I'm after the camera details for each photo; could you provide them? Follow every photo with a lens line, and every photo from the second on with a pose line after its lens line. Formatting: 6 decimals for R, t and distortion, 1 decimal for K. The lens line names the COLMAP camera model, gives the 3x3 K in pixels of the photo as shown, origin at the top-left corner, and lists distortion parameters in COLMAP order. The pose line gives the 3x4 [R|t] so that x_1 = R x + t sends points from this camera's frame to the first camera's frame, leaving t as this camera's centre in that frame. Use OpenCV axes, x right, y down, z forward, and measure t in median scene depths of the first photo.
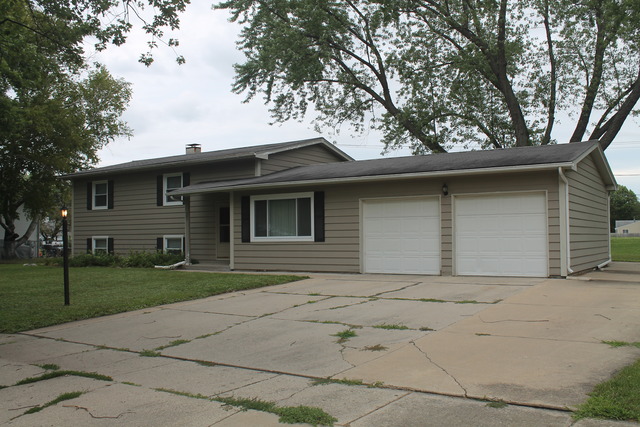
lens RADIAL K [[589.7, 0, 320.3], [0, 589.7, 213.9], [0, 0, 1]] dist [-0.125308, 0.000000]
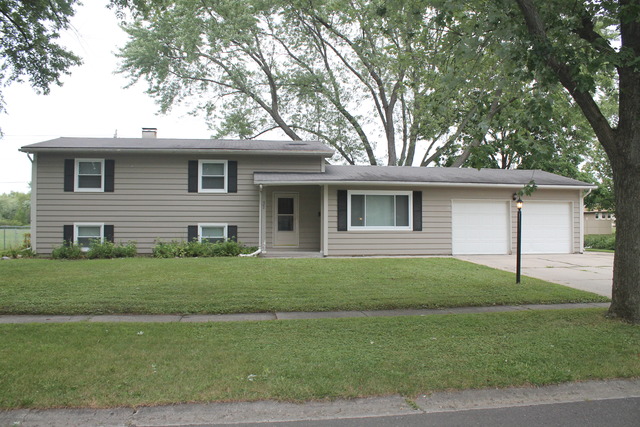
lens RADIAL K [[532.8, 0, 320.0], [0, 532.8, 215.9], [0, 0, 1]] dist [-0.151064, 0.100824]
pose [[0.764626, 0.028106, 0.643861, -0.818315], [-0.036609, 0.999330, -0.000147, 0.021009], [-0.643433, -0.023459, 0.765143, 0.246193]]
